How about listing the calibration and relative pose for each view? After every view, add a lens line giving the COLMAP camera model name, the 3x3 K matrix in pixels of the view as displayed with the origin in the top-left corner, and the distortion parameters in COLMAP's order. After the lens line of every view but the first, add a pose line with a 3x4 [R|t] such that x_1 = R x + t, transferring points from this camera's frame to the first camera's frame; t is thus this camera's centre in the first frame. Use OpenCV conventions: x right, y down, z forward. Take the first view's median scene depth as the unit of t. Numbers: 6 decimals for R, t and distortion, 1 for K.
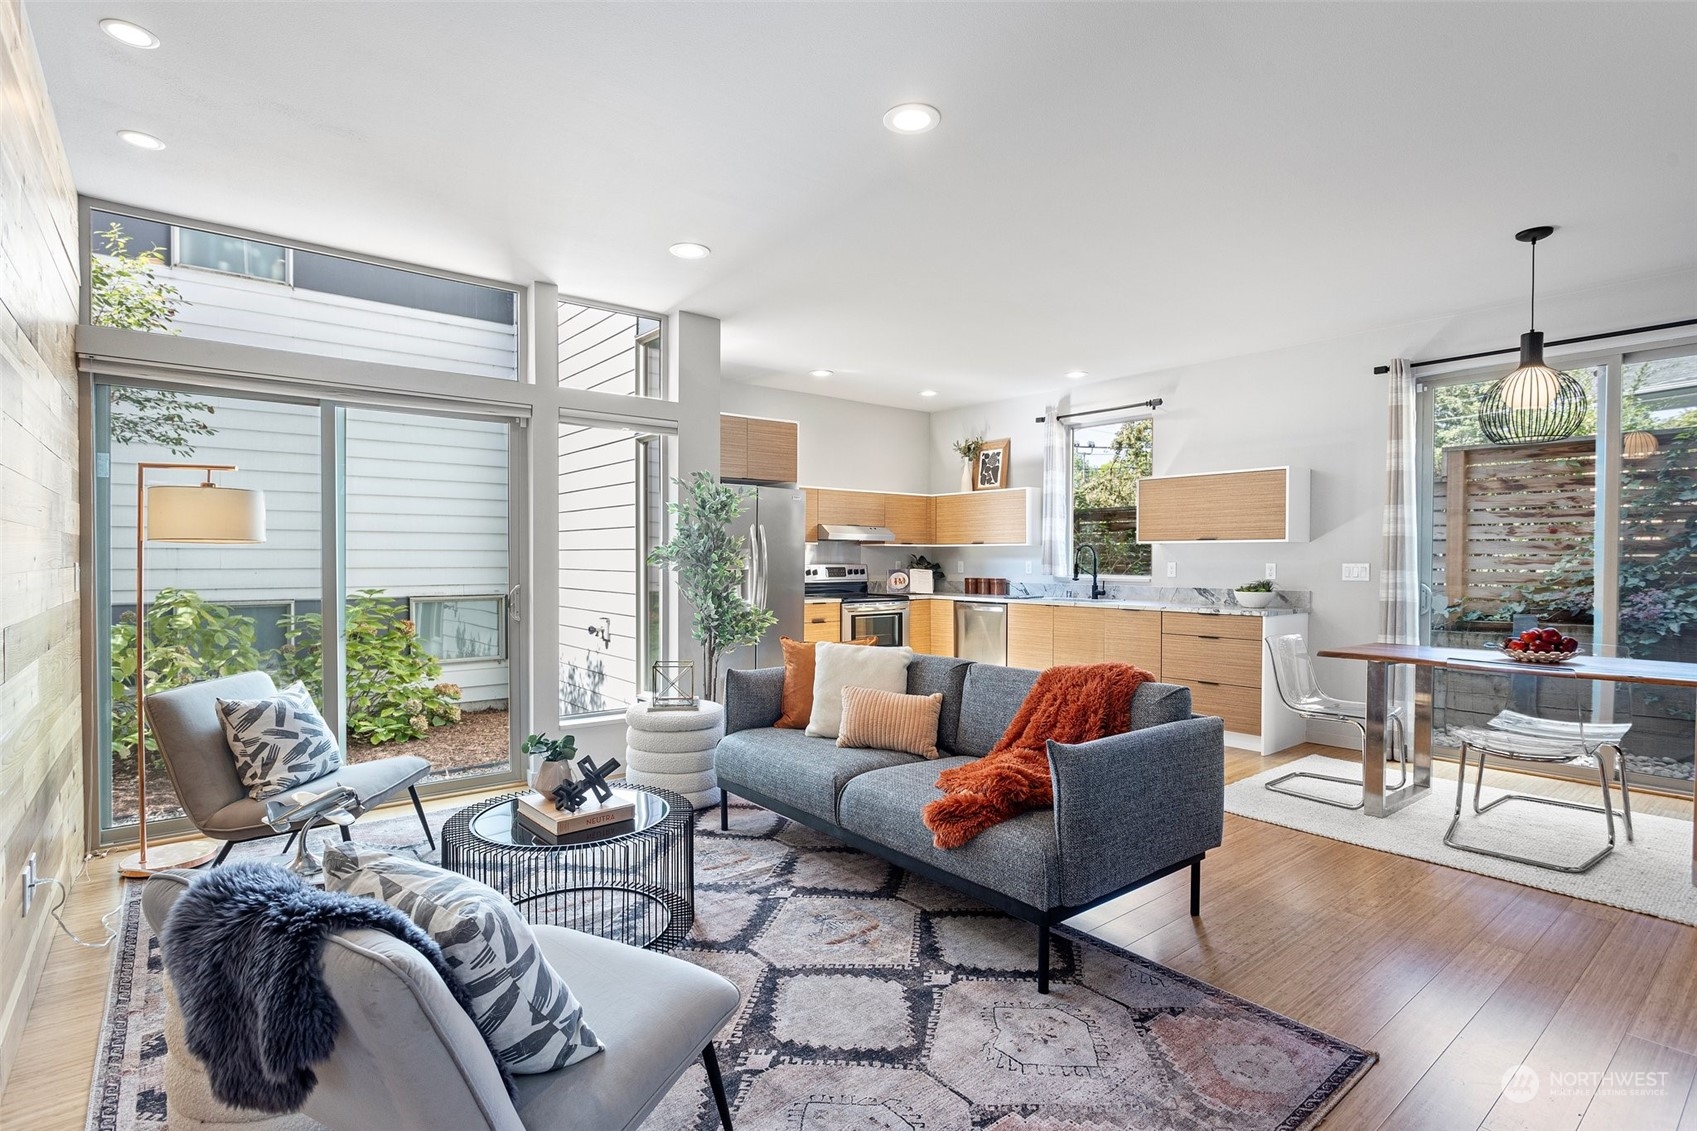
lens RADIAL K [[846.2, 0, 845.9], [0, 846.2, 574.1], [0, 0, 1]] dist [-0.008587, 0.004360]
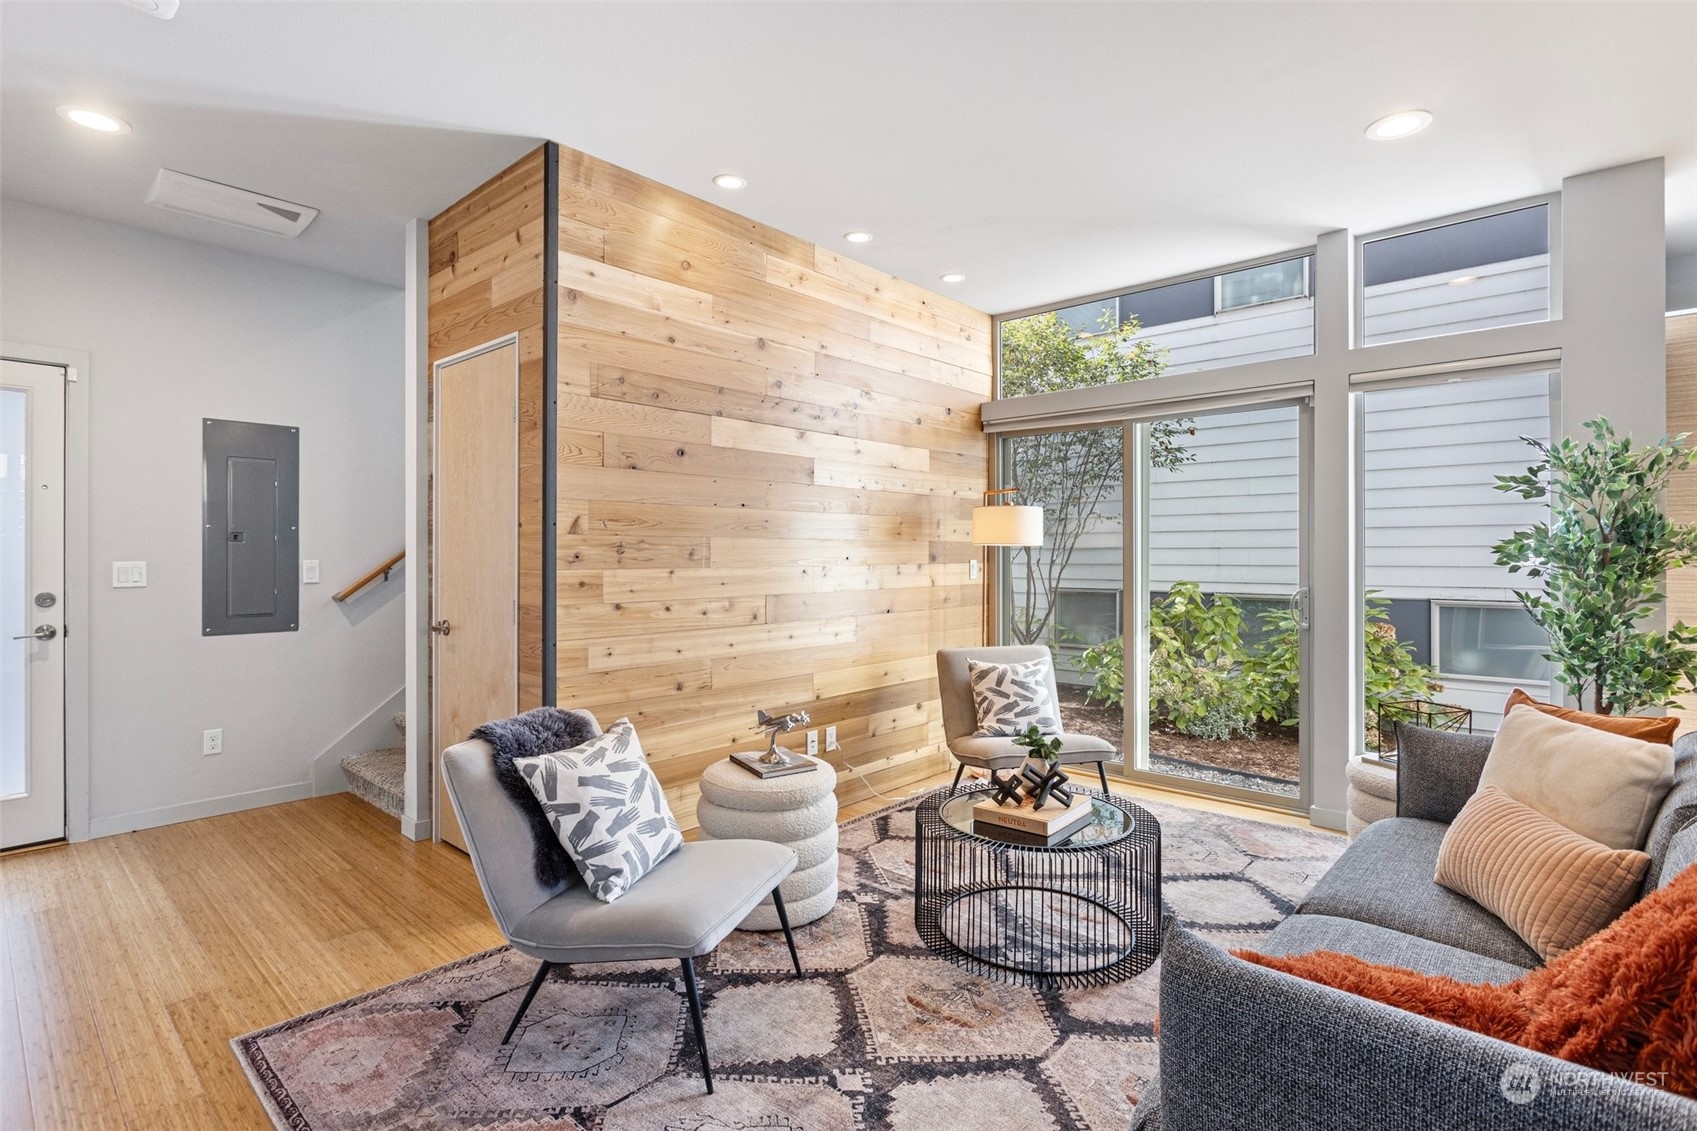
lens RADIAL K [[846.2, 0, 856.2], [0, 846.2, 553.3], [0, 0, 1]] dist [-0.008587, 0.004360]
pose [[0.149356, -0.003907, -0.988776, 0.322879], [-0.015387, 0.999862, -0.006275, -0.007444], [0.988664, 0.016151, 0.149275, 0.323054]]
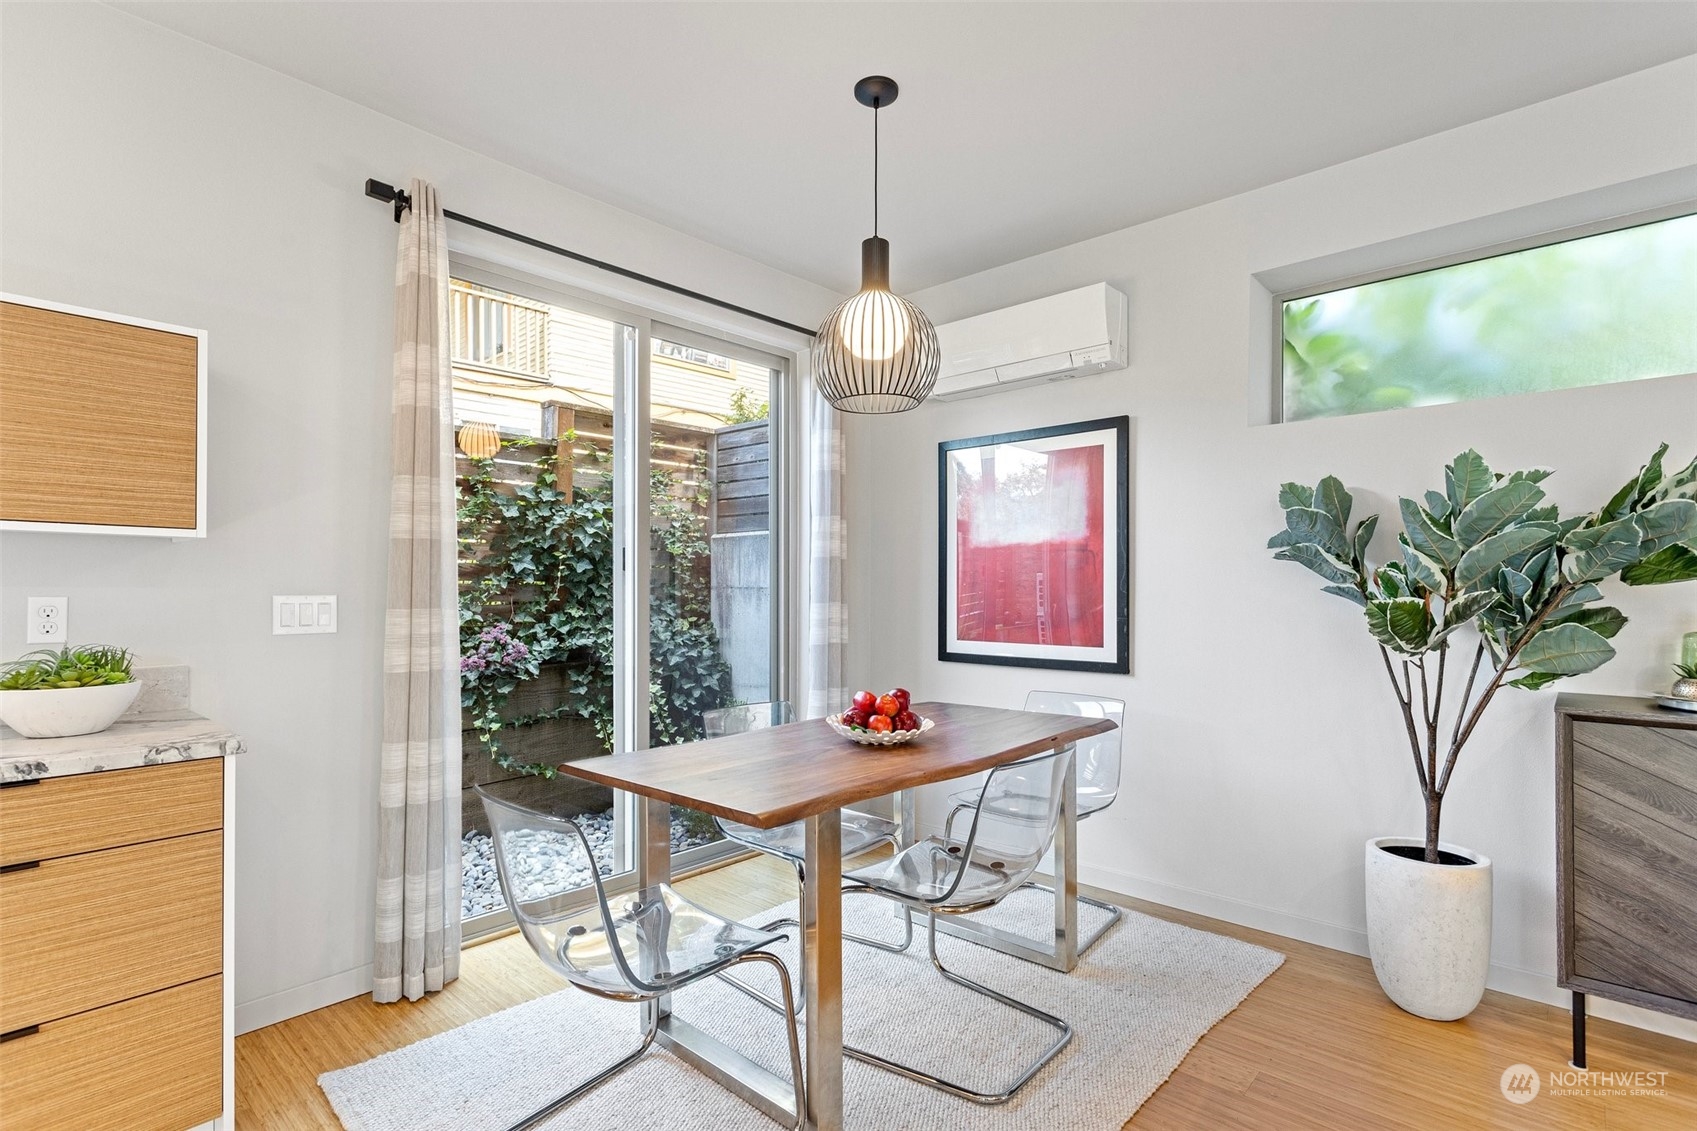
lens RADIAL K [[806.4, 0, 827.8], [0, 806.4, 592.7], [0, 0, 1]] dist [-0.001870, 0.001763]
pose [[-0.131784, -0.004427, 0.991269, 0.137542], [0.015471, 0.999859, 0.006522, -0.011700], [-0.991158, 0.016196, -0.131697, 0.750026]]
